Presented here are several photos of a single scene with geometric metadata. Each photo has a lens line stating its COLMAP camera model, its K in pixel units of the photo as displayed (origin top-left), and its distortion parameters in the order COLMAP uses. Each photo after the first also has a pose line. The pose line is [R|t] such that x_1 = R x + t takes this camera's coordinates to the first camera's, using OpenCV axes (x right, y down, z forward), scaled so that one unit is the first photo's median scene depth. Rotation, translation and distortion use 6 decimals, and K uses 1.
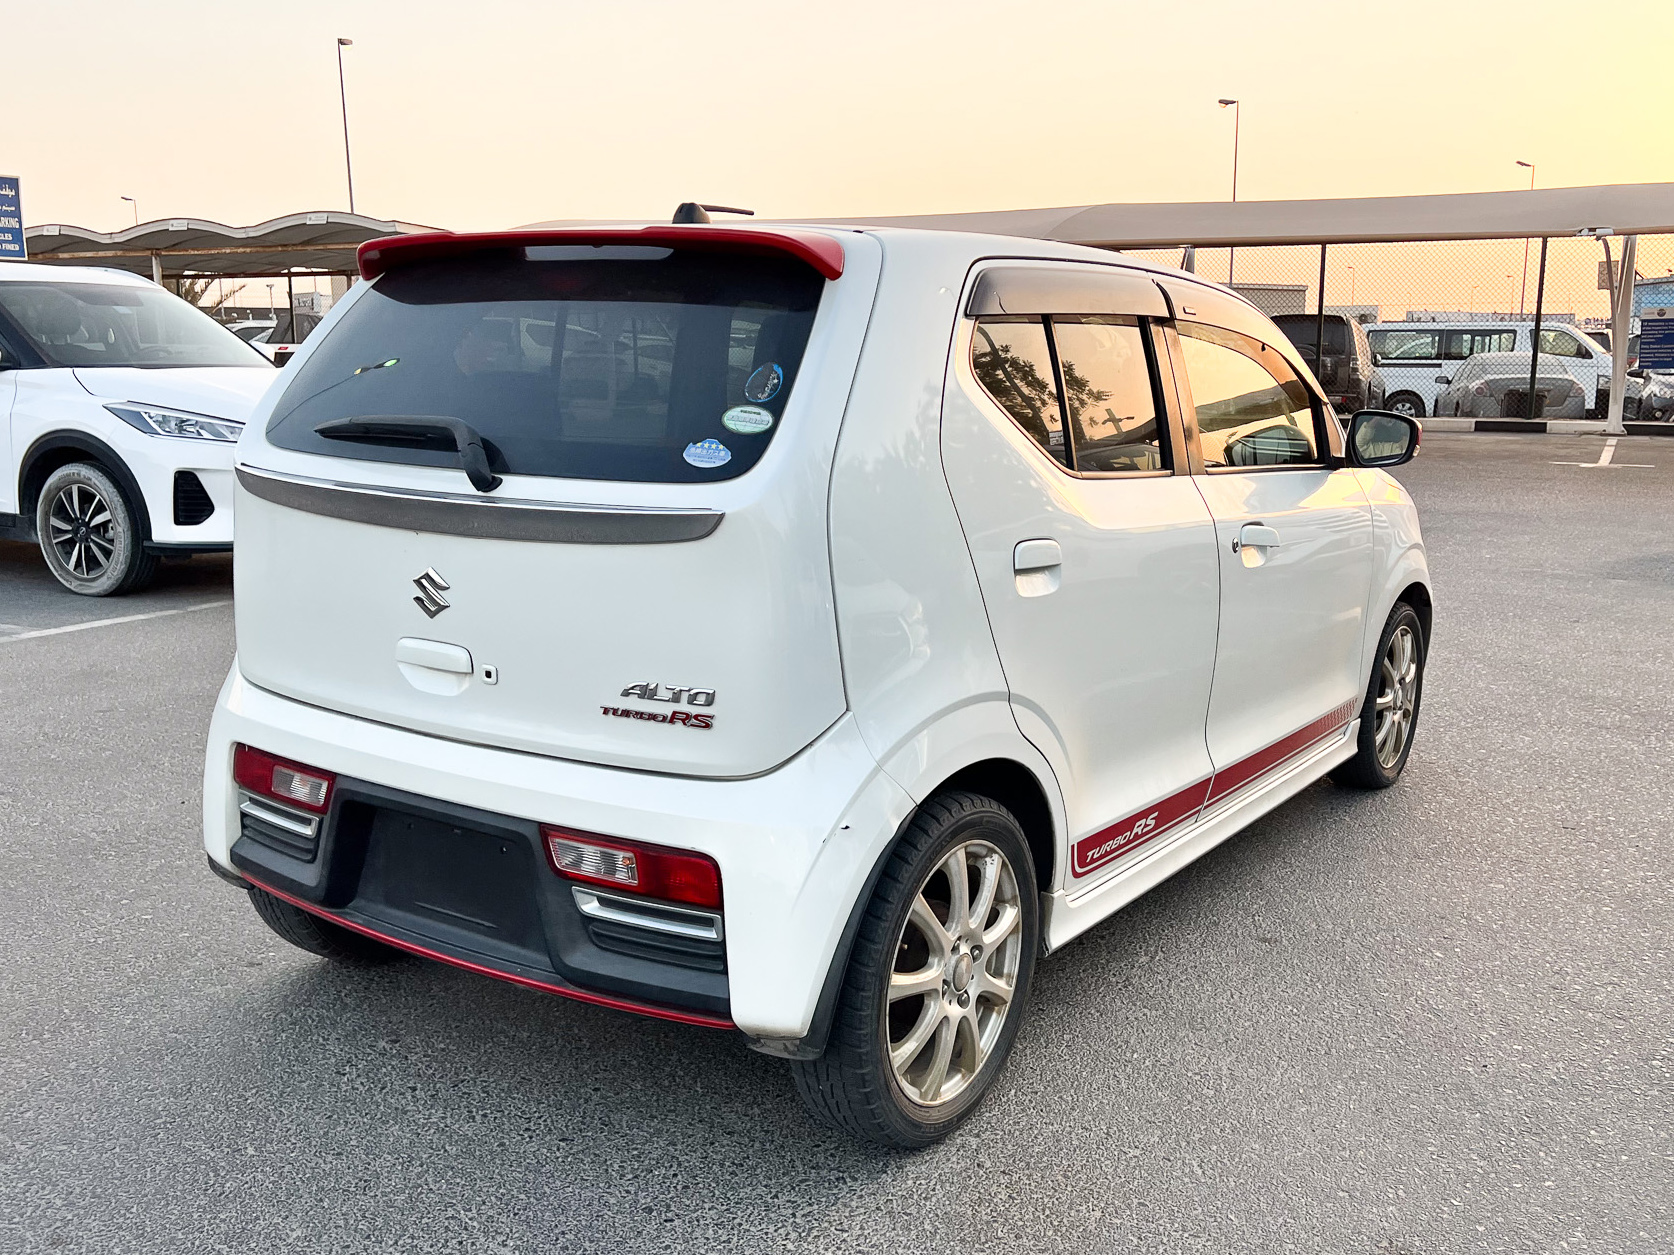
lens RADIAL K [[1511.8, 0, 834.3], [0, 1511.8, 628.7], [0, 0, 1]] dist [0.070659, 0.000000]
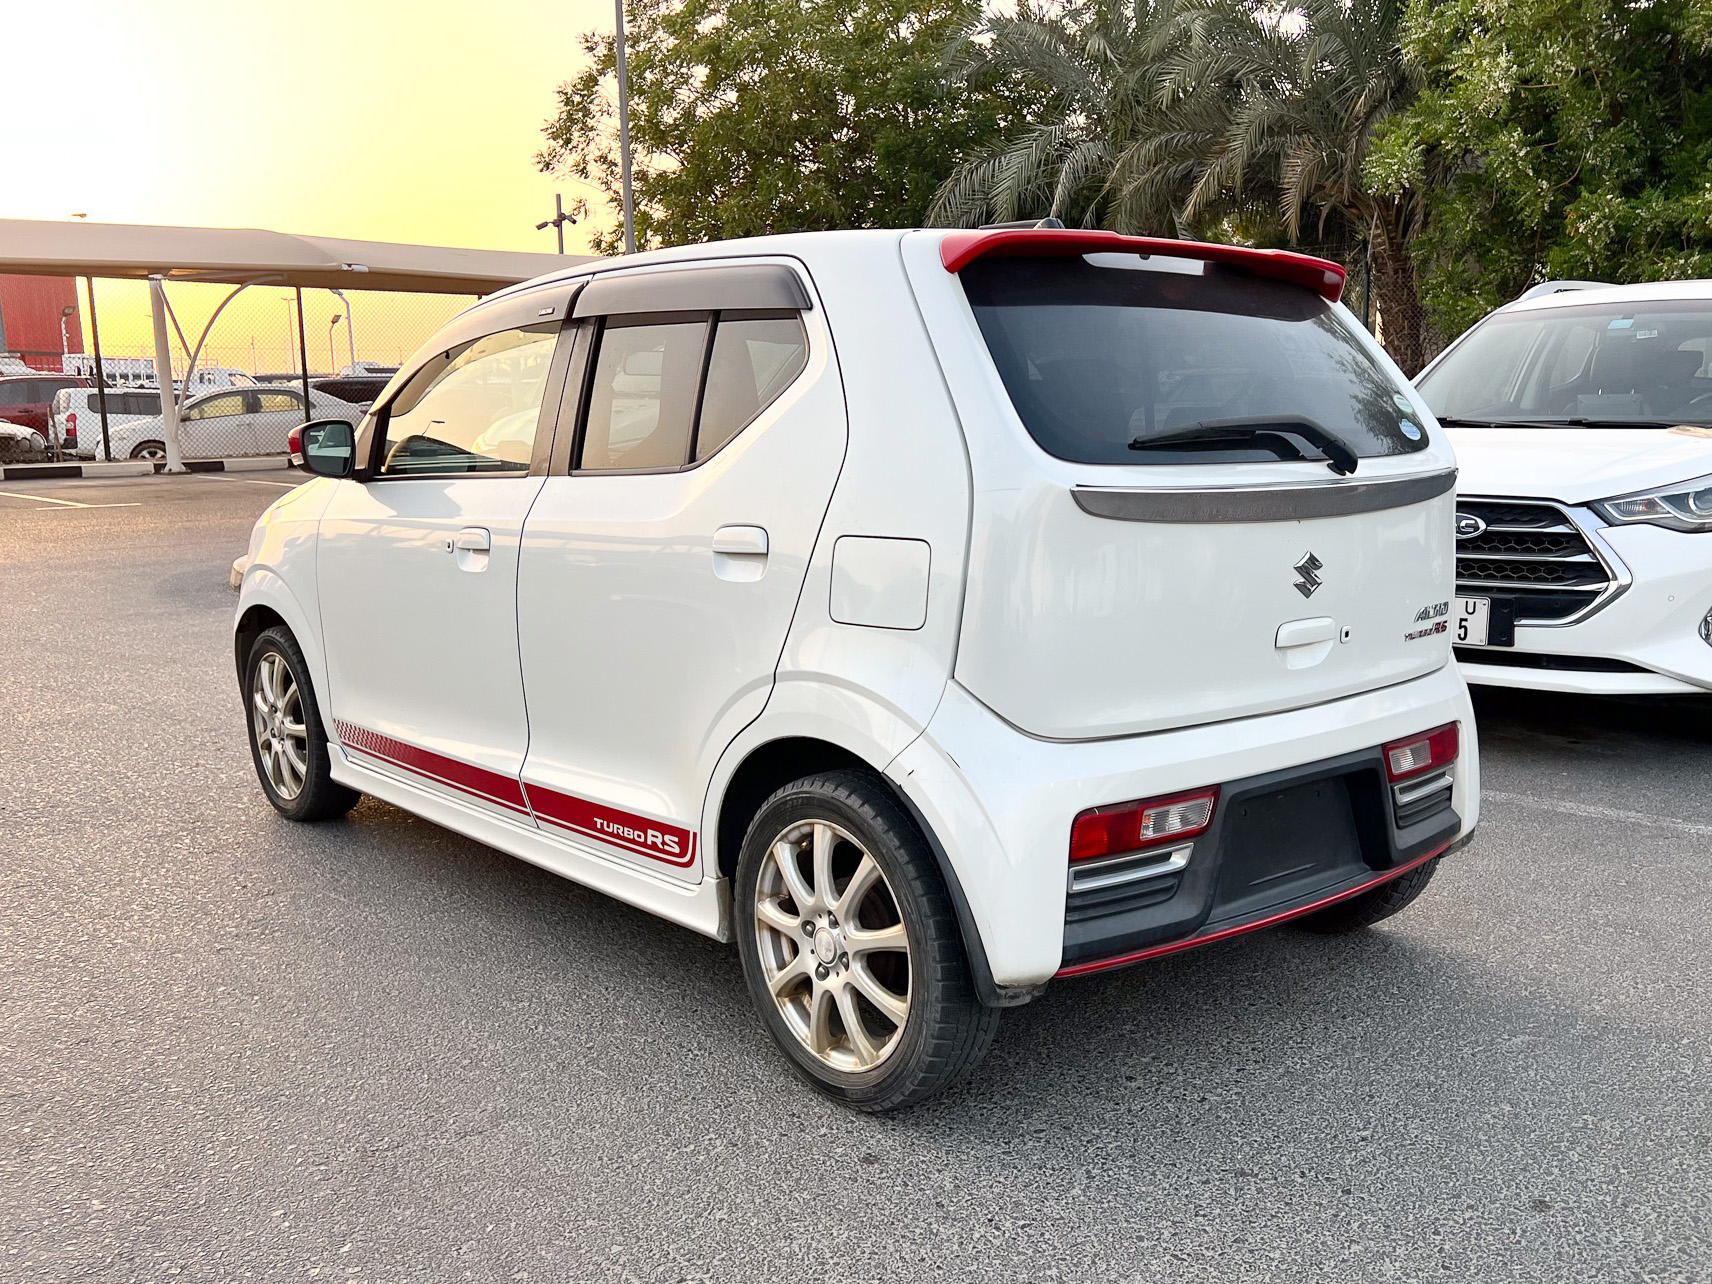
lens RADIAL K [[1546.1, 0, 859.7], [0, 1546.1, 639.7], [0, 0, 1]] dist [0.070659, 0.000000]
pose [[0.290752, -0.162298, 0.942933, -1.514059], [0.173294, 0.978142, 0.114923, -0.172907], [-0.940974, 0.129991, 0.312522, 1.025014]]
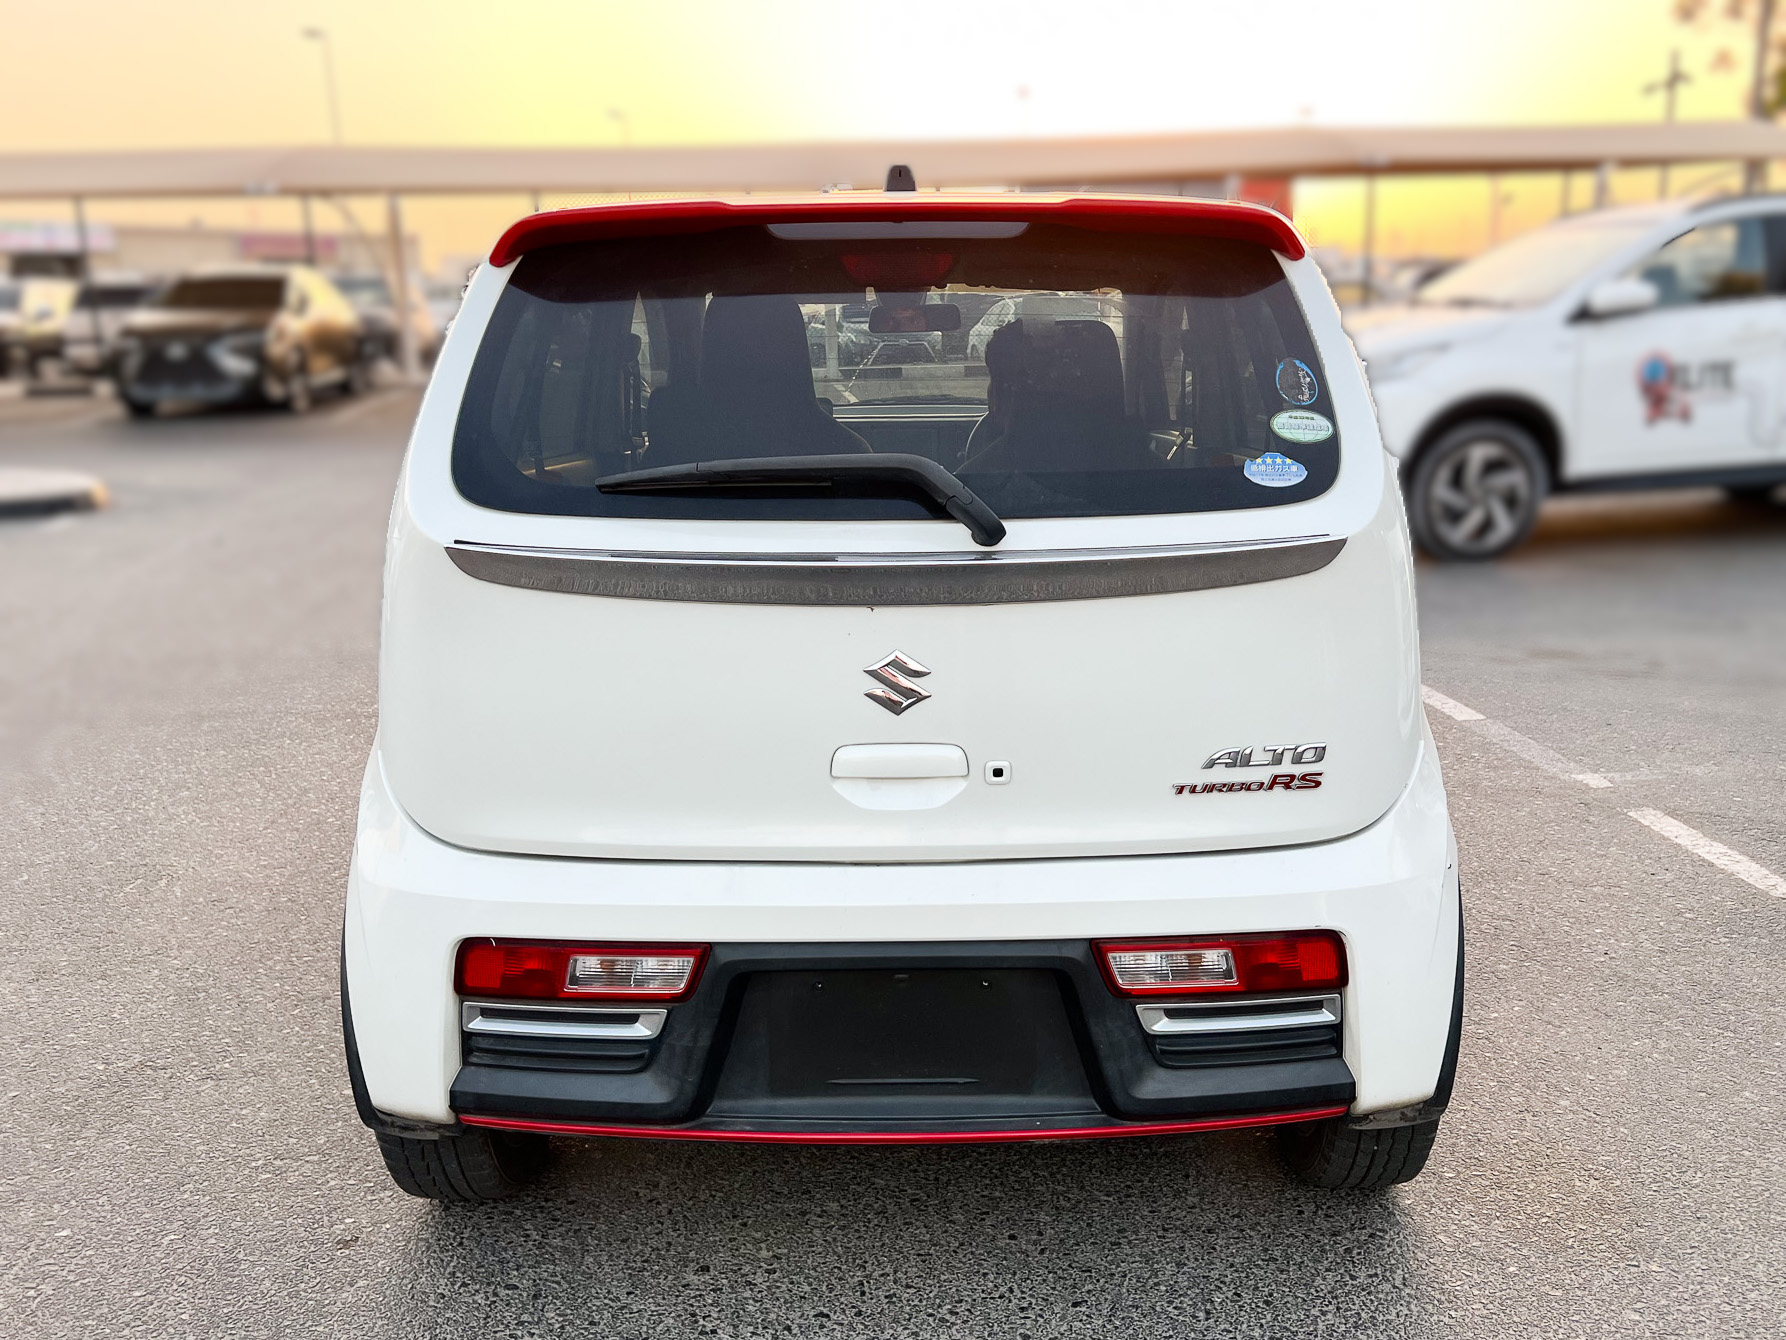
lens RADIAL K [[1612.9, 0, 892.8], [0, 1612.9, 669.3], [0, 0, 1]] dist [0.070659, 0.000000]
pose [[0.837483, -0.155048, 0.524006, -0.738995], [0.122830, 0.987777, 0.095962, -0.116080], [-0.532480, -0.016003, 0.846291, 0.333907]]
